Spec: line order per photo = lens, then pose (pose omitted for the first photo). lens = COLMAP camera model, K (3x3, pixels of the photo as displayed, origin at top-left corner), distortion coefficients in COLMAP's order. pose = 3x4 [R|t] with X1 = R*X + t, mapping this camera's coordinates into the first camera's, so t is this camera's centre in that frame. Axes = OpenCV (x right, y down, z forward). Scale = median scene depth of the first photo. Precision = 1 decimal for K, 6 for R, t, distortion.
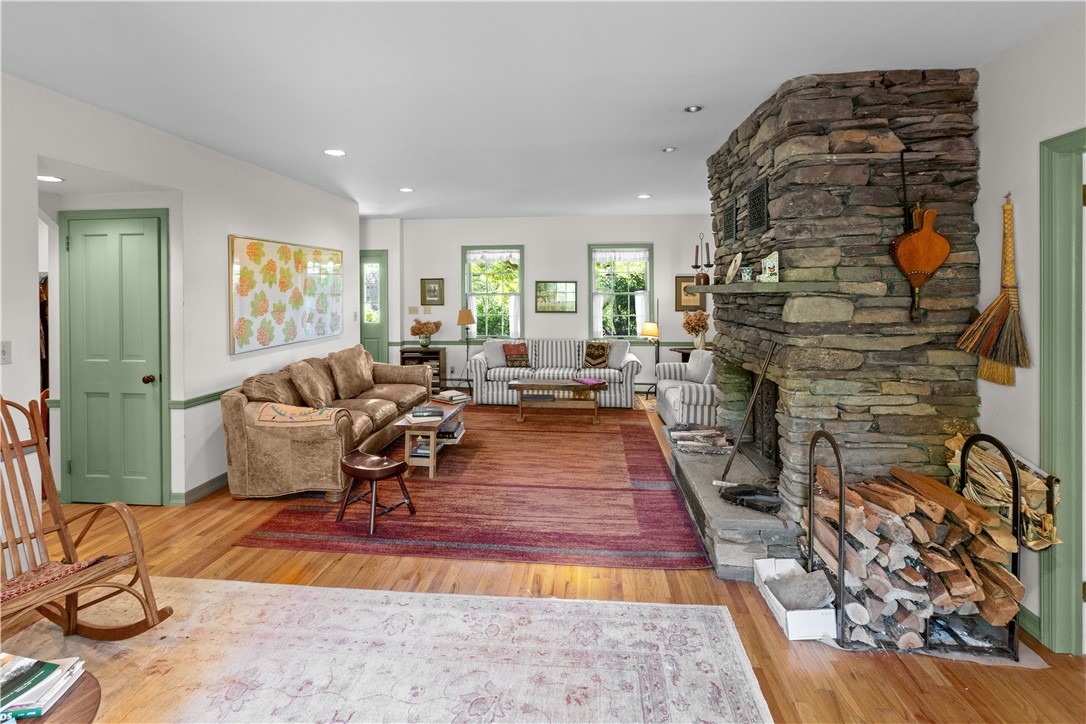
lens RADIAL K [[497.9, 0, 542.3], [0, 497.9, 297.5], [0, 0, 1]] dist [-0.012914, 0.000231]
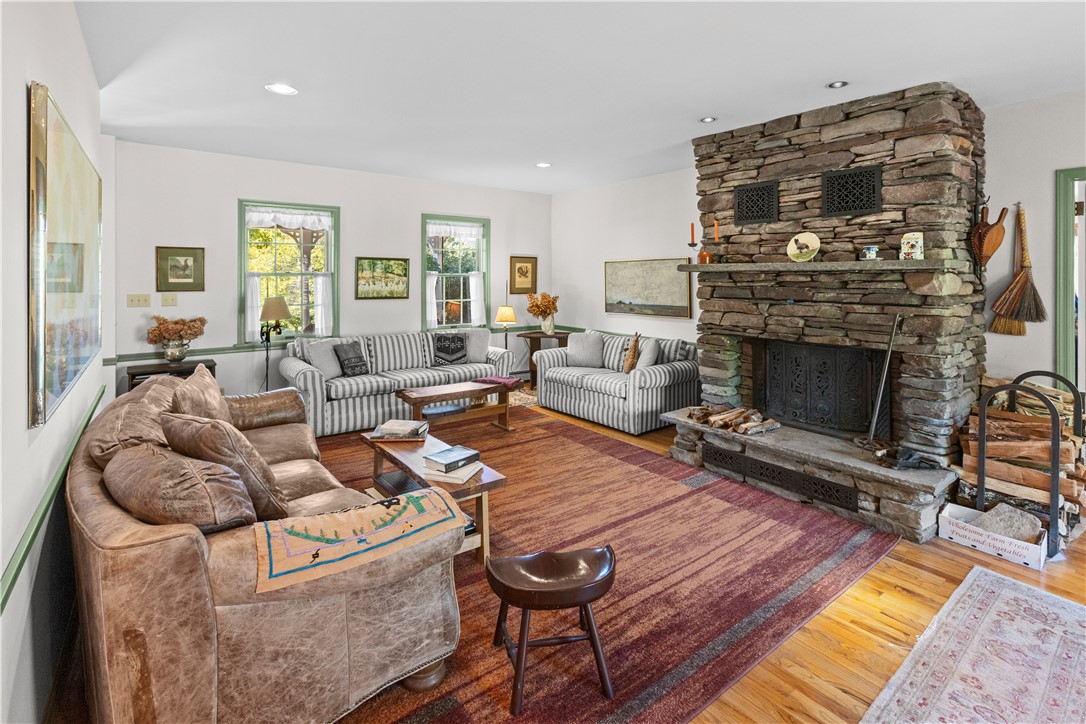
lens RADIAL K [[504.6, 0, 534.5], [0, 504.6, 280.0], [0, 0, 1]] dist [-0.014350, 0.006096]
pose [[0.734344, 0.002431, 0.678773, -0.353992], [0.002233, 0.999980, -0.005997, 0.007180], [-0.678774, 0.005920, 0.734324, 0.289114]]
